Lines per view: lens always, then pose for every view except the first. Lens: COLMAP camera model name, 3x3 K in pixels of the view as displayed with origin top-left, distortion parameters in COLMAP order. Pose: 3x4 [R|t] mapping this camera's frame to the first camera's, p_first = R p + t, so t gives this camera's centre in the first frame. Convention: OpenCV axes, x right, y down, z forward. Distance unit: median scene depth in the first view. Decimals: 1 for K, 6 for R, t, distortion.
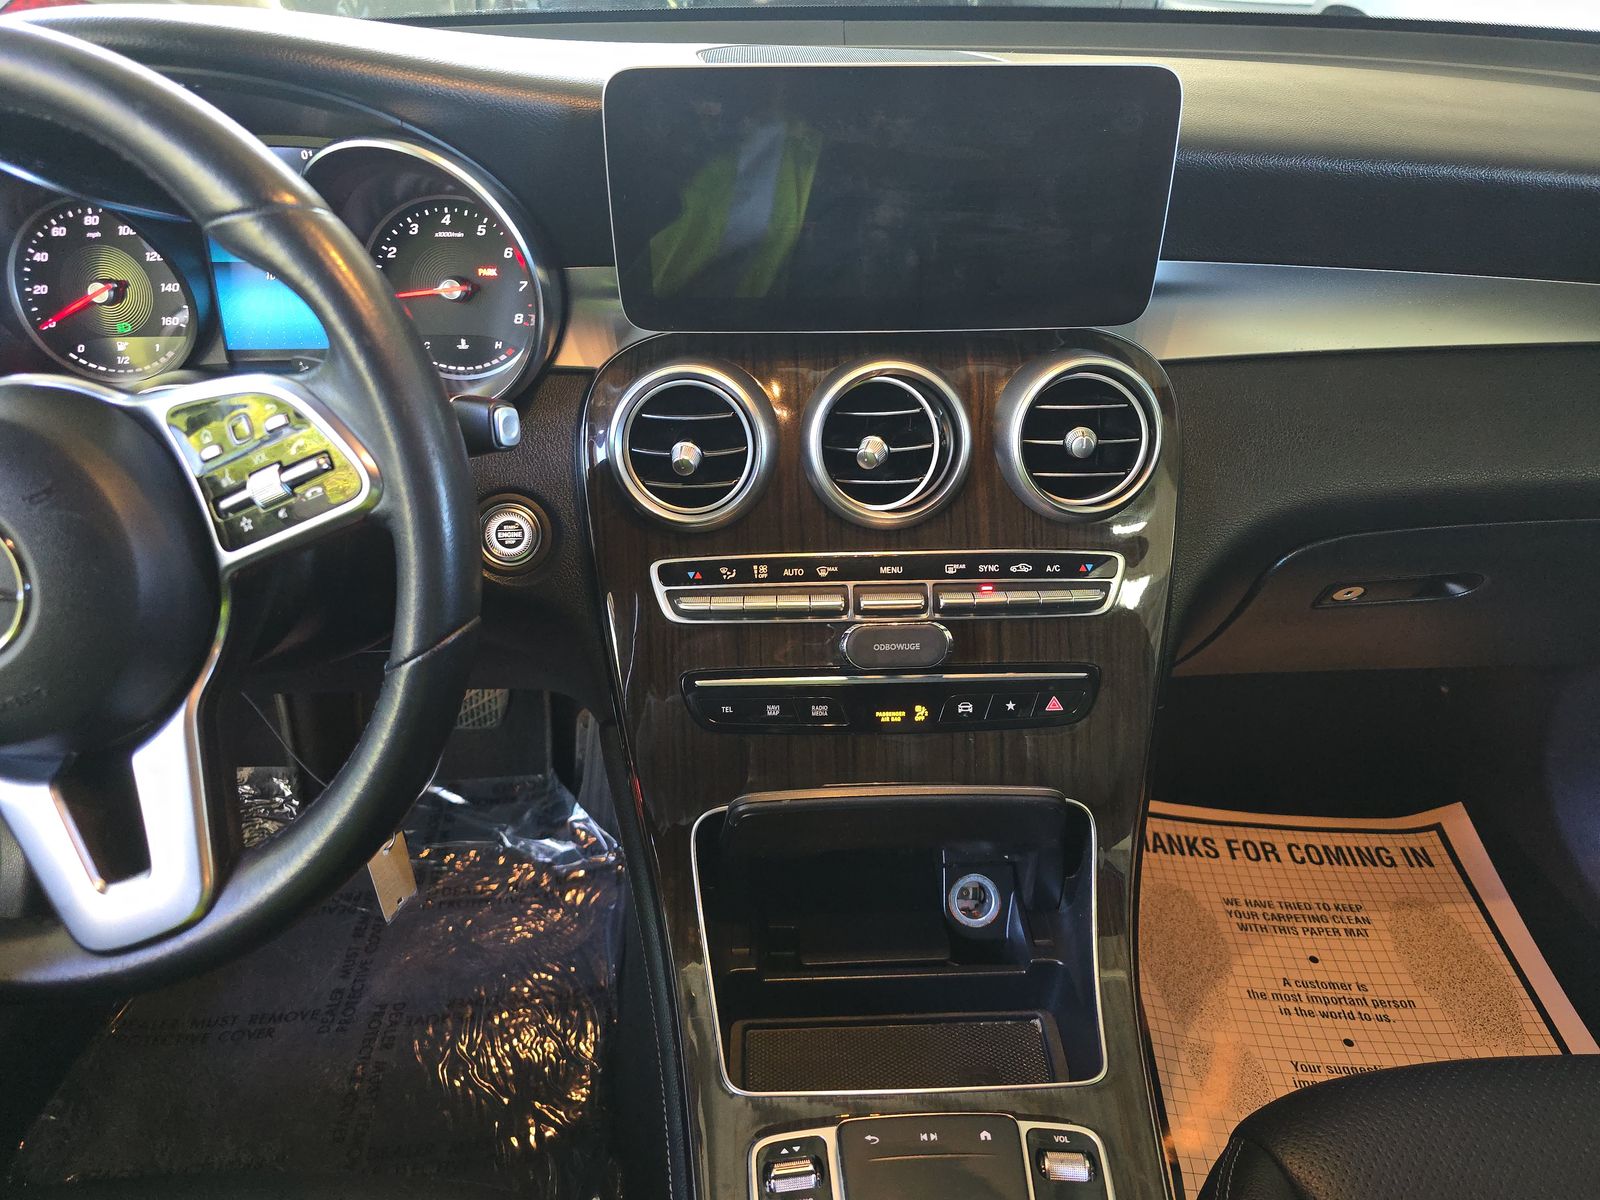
lens RADIAL K [[1075.5, 0, 806.3], [0, 1075.5, 597.8], [0, 0, 1]] dist [0.021891, -0.018464]
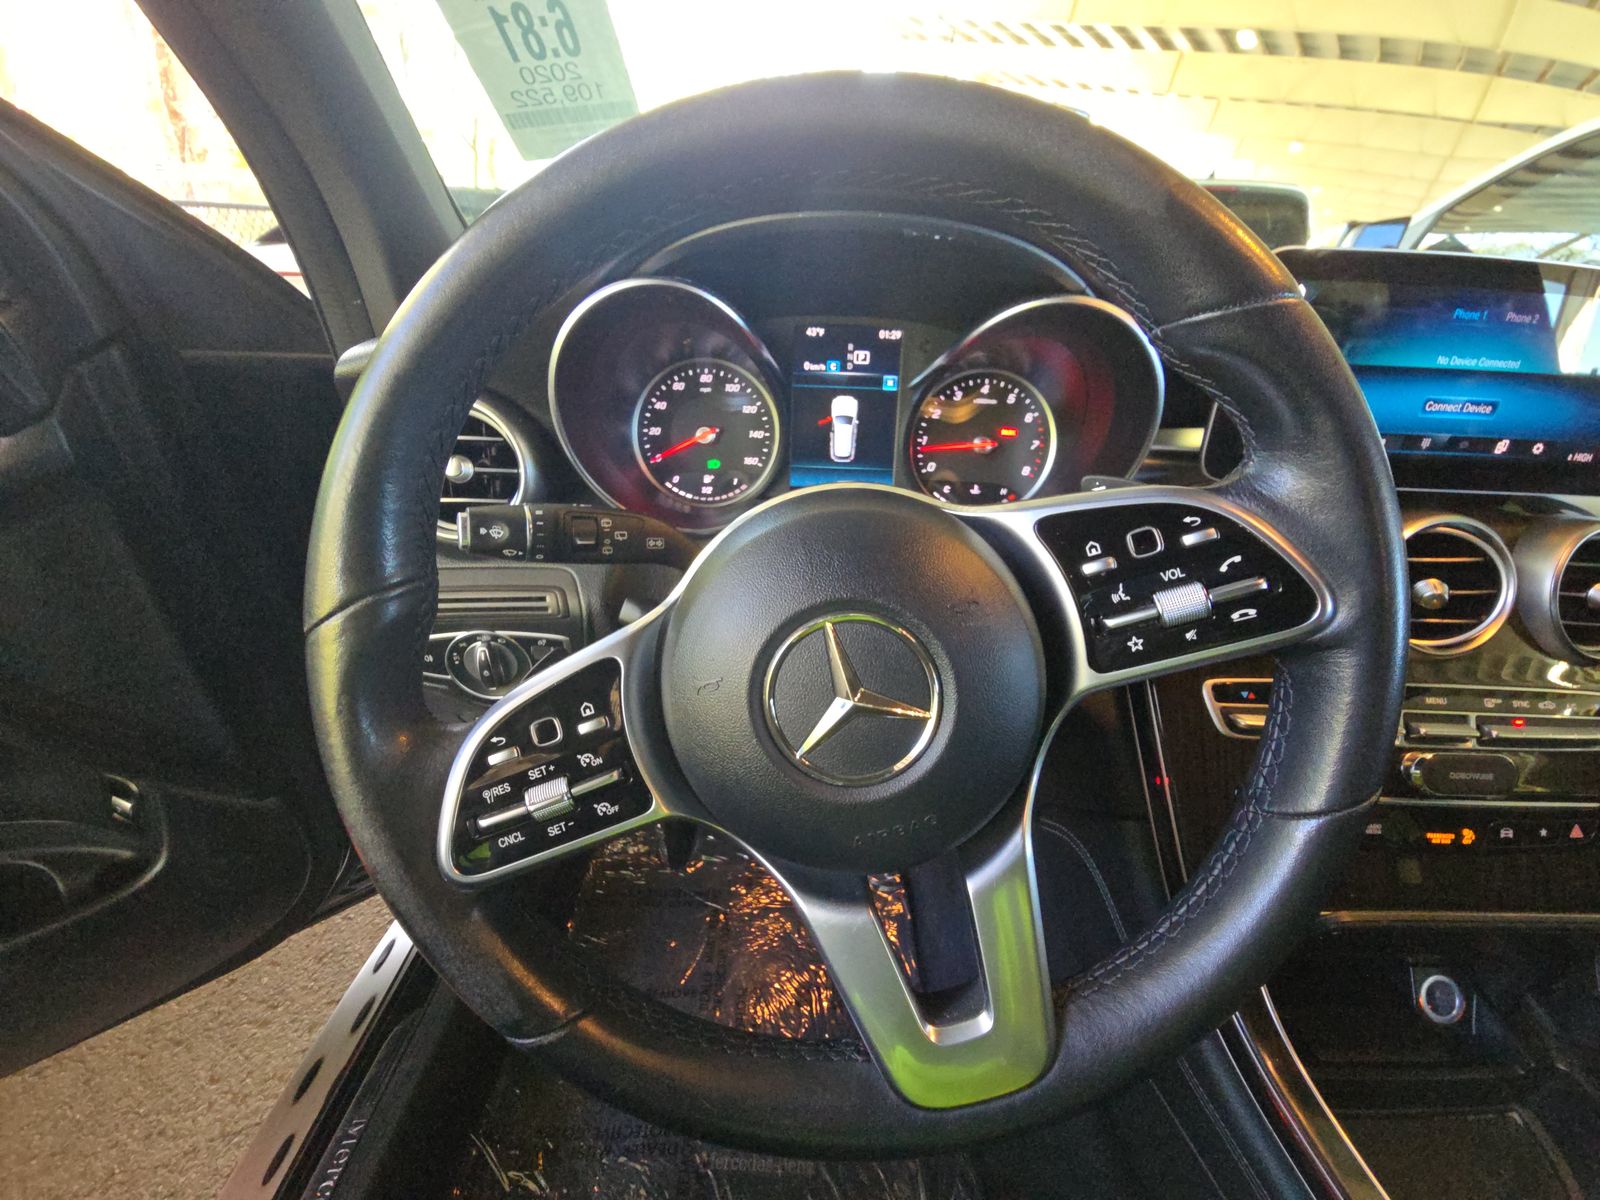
lens RADIAL K [[639.1, 0, 801.1], [0, 639.1, 608.4], [0, 0, 1]] dist [0.004182, -0.000401]
pose [[0.997970, 0.051811, -0.037043, -0.507172], [-0.055128, 0.993951, -0.094991, -0.020229], [0.031897, 0.096840, 0.994789, 0.292738]]
